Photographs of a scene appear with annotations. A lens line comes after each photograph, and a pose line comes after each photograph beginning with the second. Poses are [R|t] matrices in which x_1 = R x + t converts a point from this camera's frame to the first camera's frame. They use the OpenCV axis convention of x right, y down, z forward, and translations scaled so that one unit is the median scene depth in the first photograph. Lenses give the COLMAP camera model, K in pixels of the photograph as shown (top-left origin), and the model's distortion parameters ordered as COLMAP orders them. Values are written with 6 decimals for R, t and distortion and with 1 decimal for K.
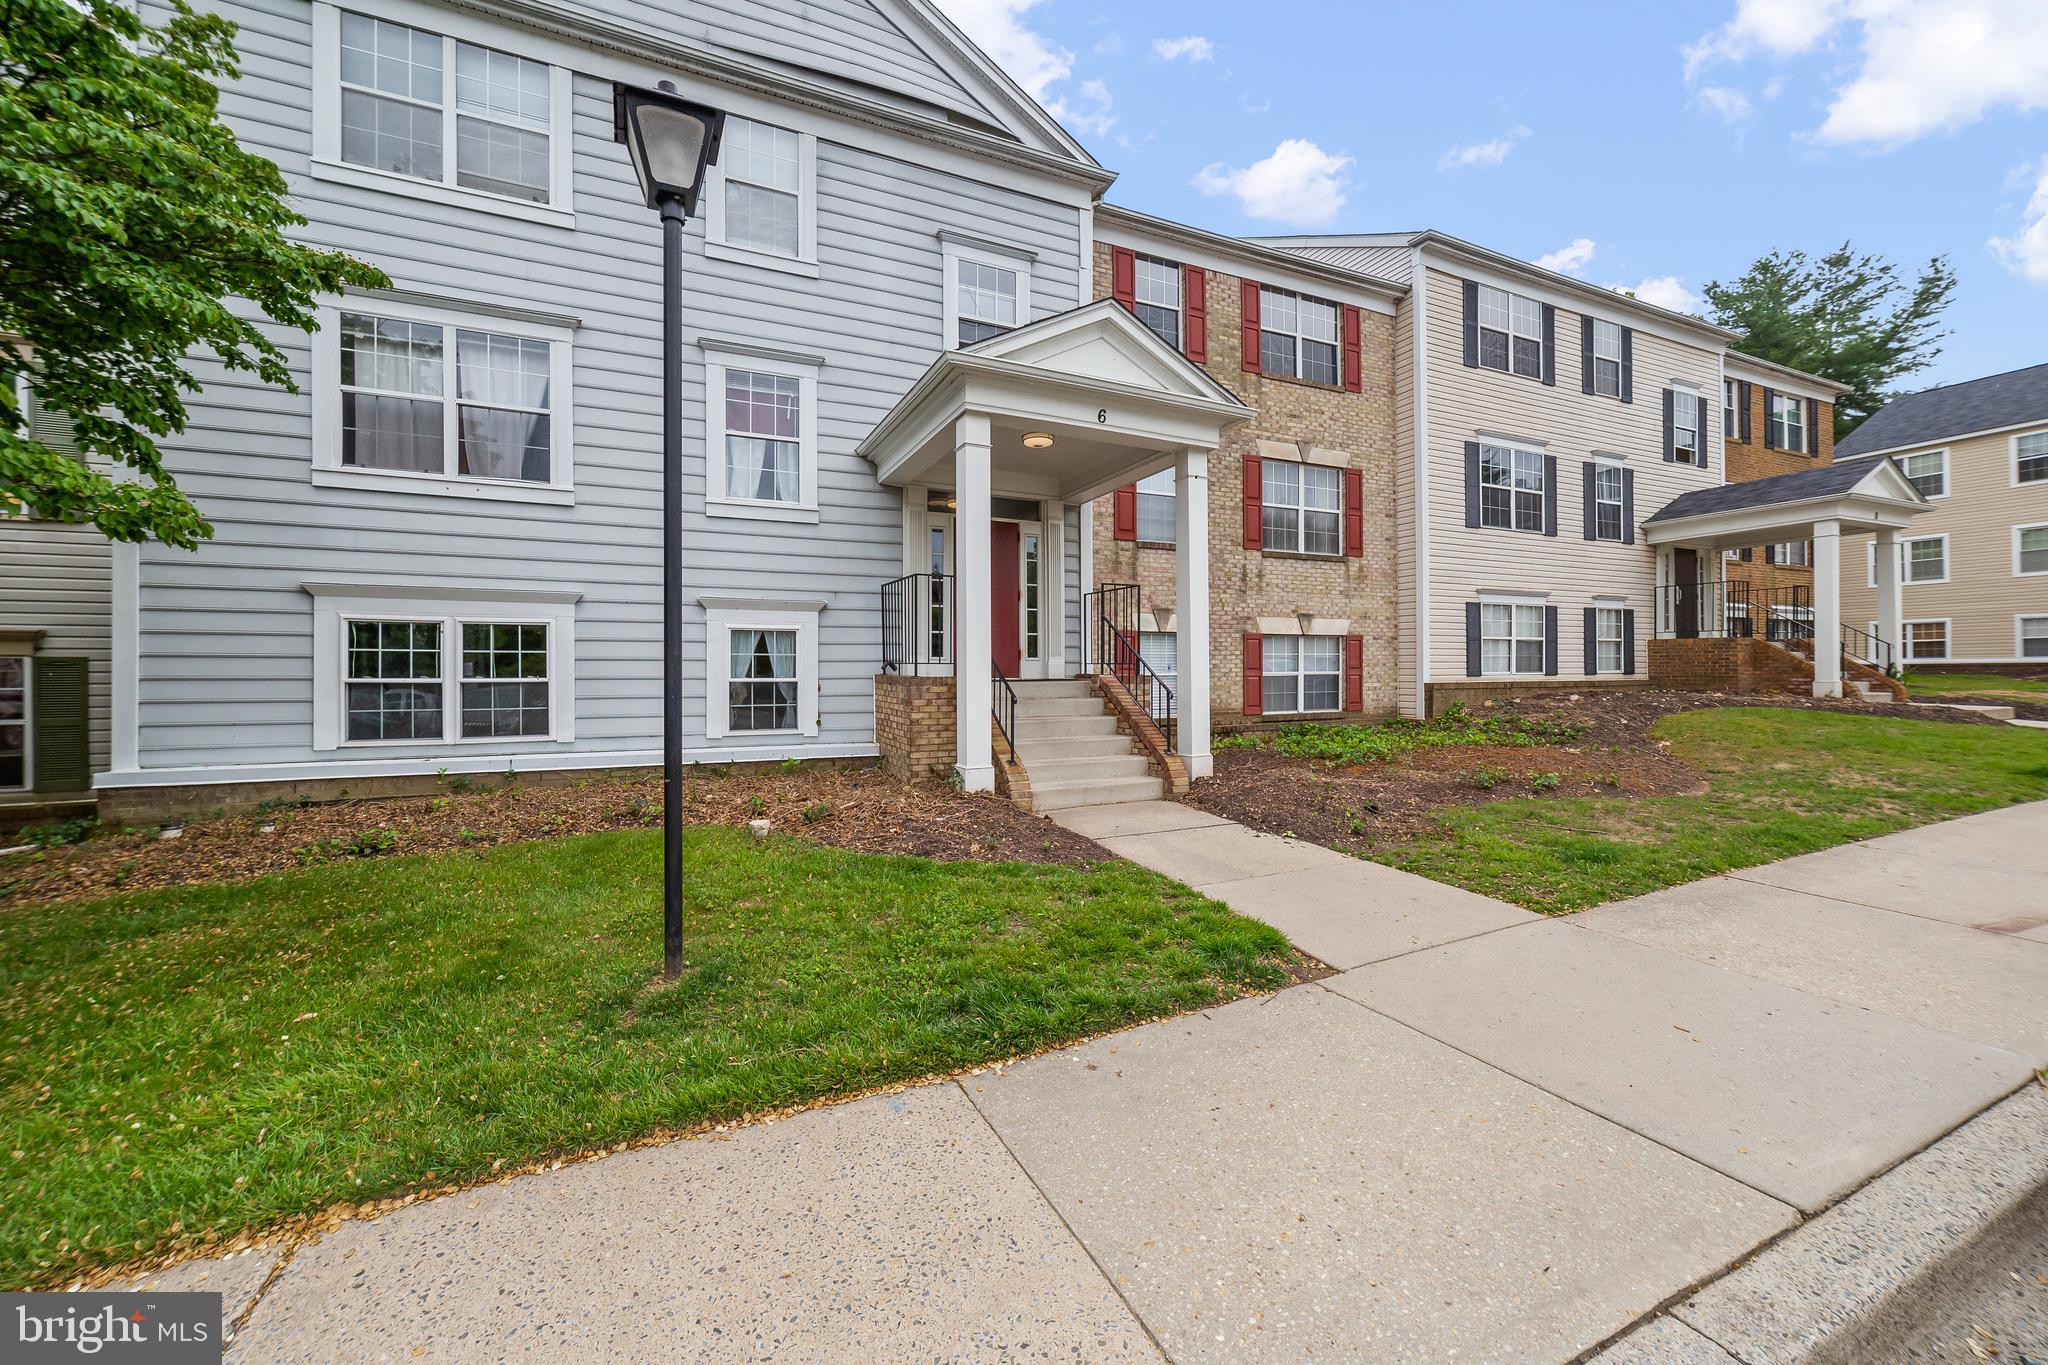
lens RADIAL K [[799.9, 0, 1036.5], [0, 799.9, 675.8], [0, 0, 1]] dist [-0.001803, 0.003158]
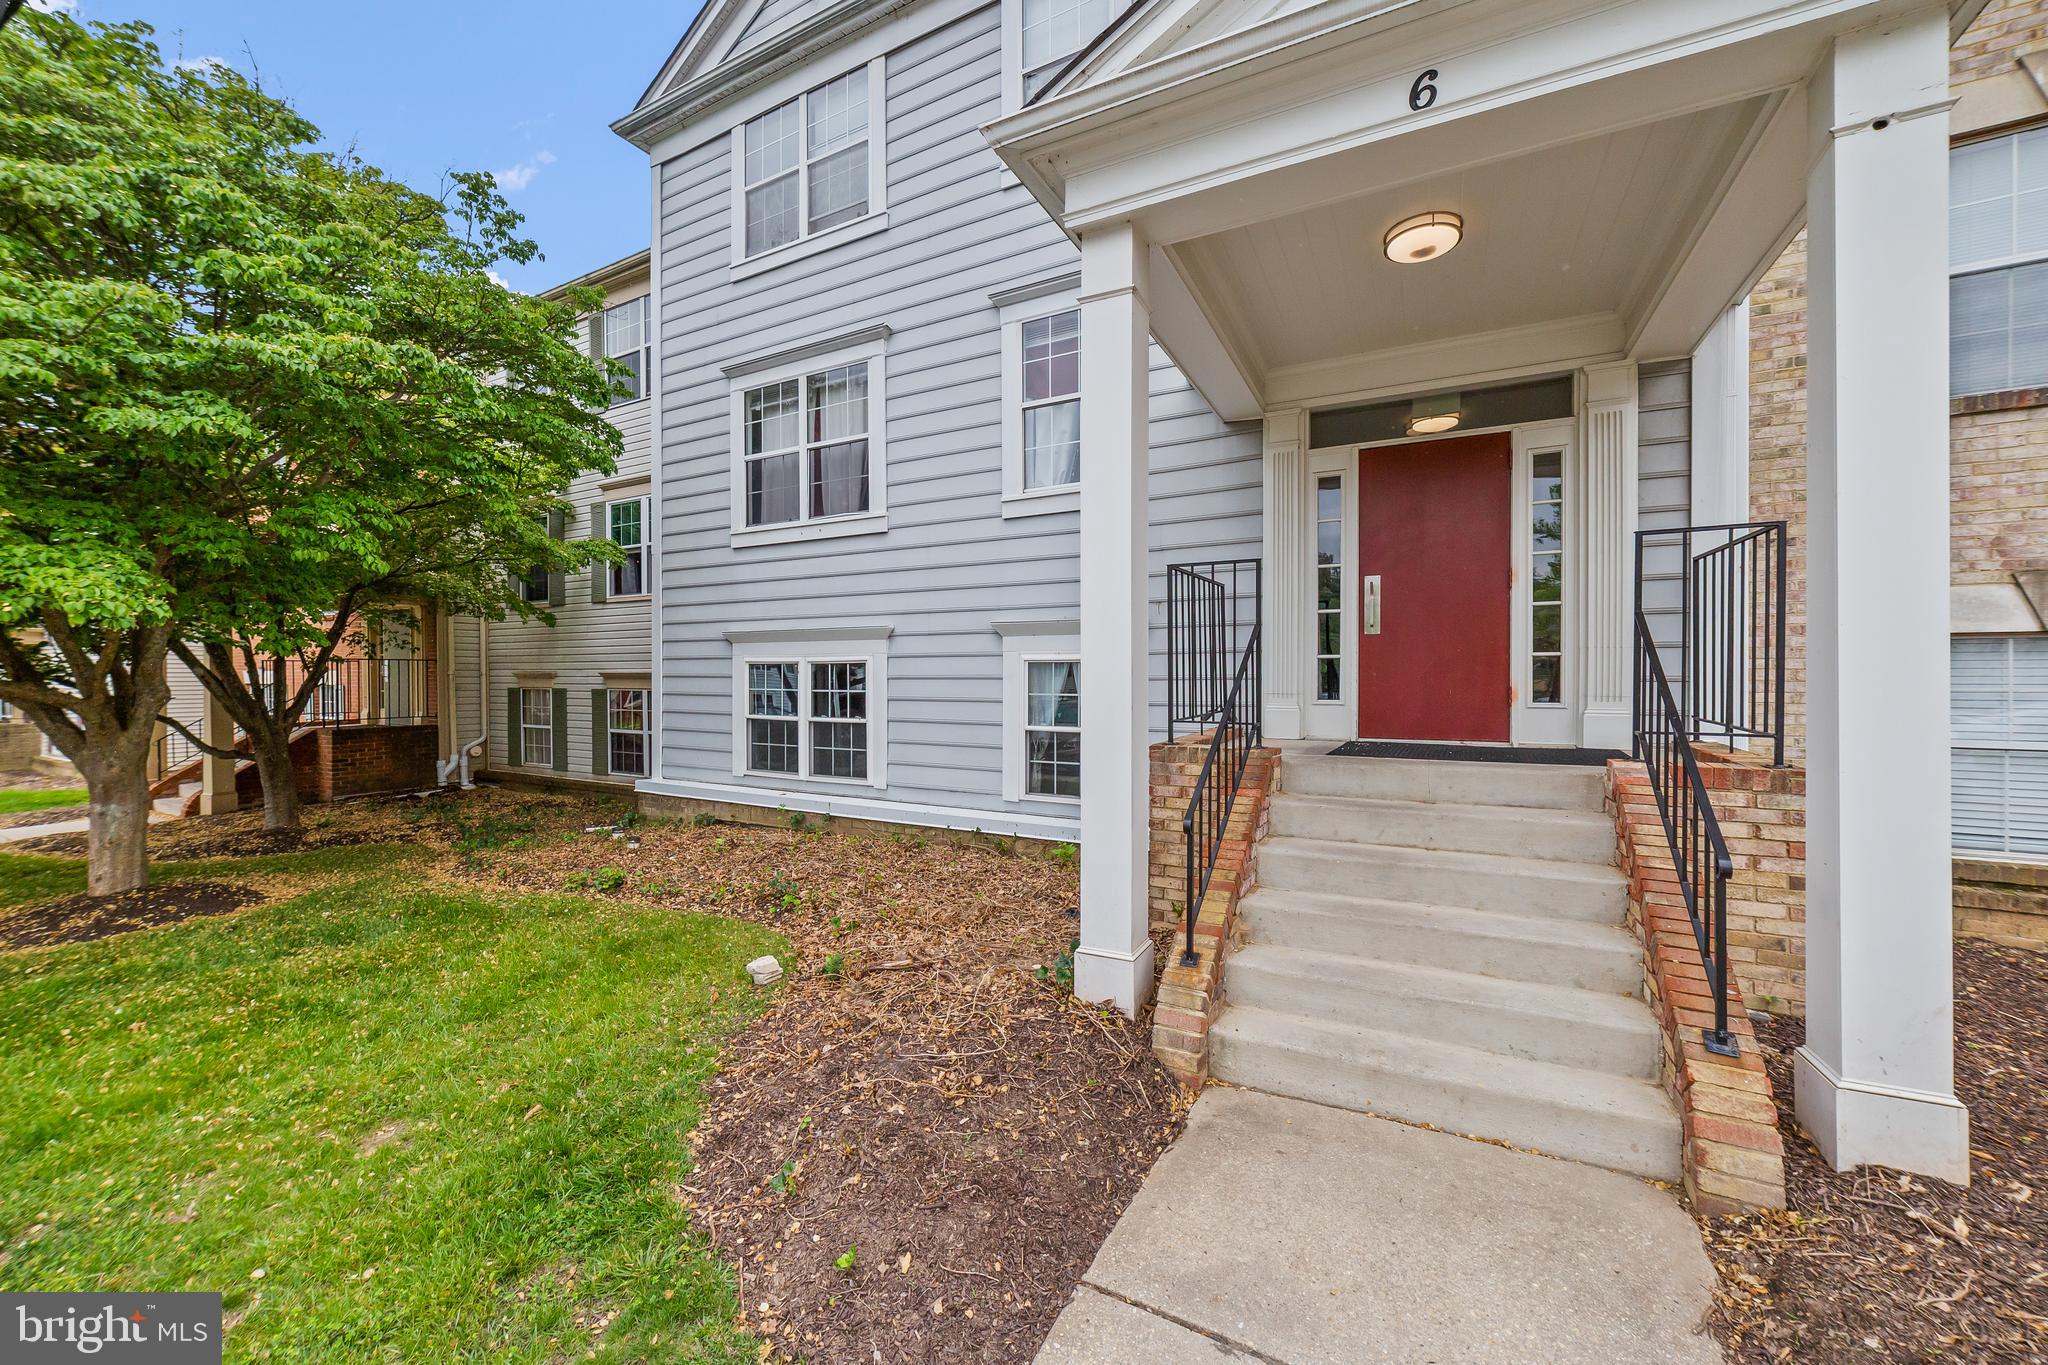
lens RADIAL K [[799.9, 0, 1020.4], [0, 799.9, 682.8], [0, 0, 1]] dist [-0.001803, 0.003158]
pose [[0.589395, 0.010641, -0.807775, 0.258865], [-0.002178, 0.999931, 0.011583, -0.051328], [0.807842, -0.005068, 0.589377, 0.593238]]
